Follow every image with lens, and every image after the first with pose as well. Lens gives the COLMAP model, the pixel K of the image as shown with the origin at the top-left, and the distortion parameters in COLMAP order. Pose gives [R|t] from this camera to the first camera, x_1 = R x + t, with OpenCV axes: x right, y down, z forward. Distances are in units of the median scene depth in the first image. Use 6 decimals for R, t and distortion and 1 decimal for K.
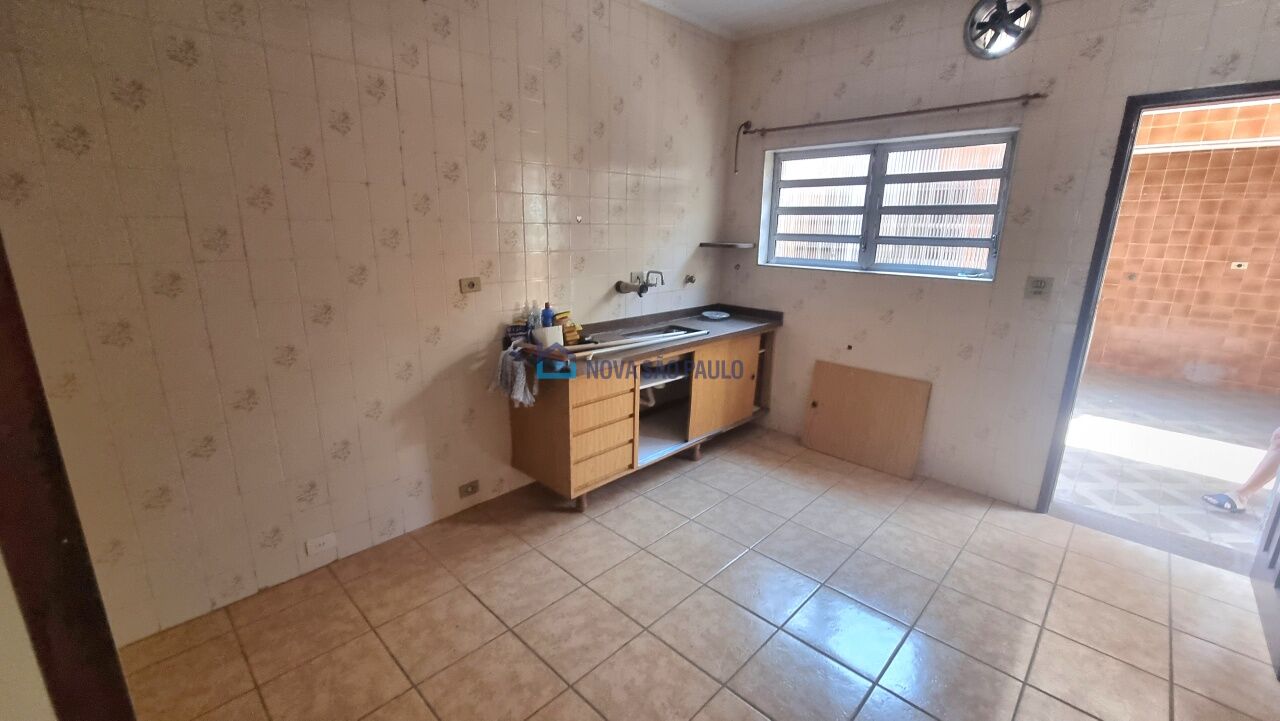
lens RADIAL K [[529.4, 0, 637.5], [0, 529.4, 360.3], [0, 0, 1]] dist [0.000814, 0.000103]
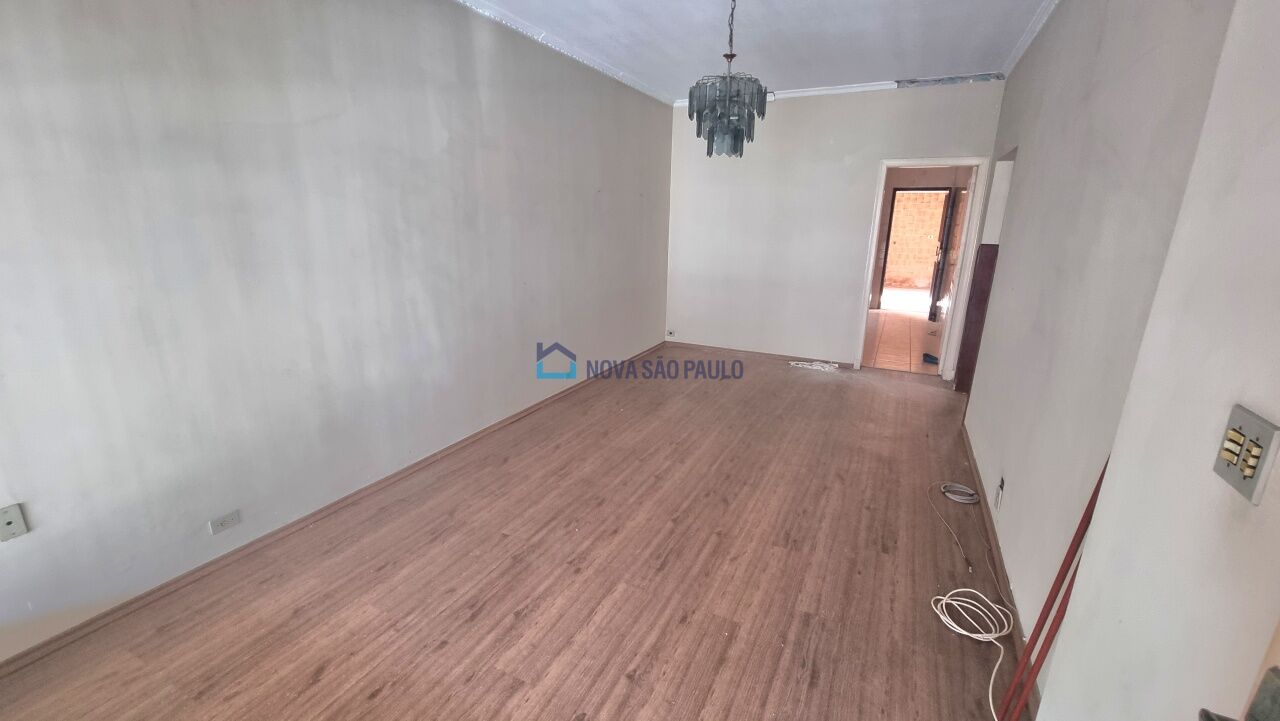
lens RADIAL K [[529.4, 0, 640.6], [0, 529.4, 362.4], [0, 0, 1]] dist [0.000814, 0.000103]
pose [[0.952402, -0.075970, 0.295227, -0.885251], [0.071877, 0.997107, 0.024708, 0.236505], [-0.296250, -0.002312, 0.955108, -0.918941]]
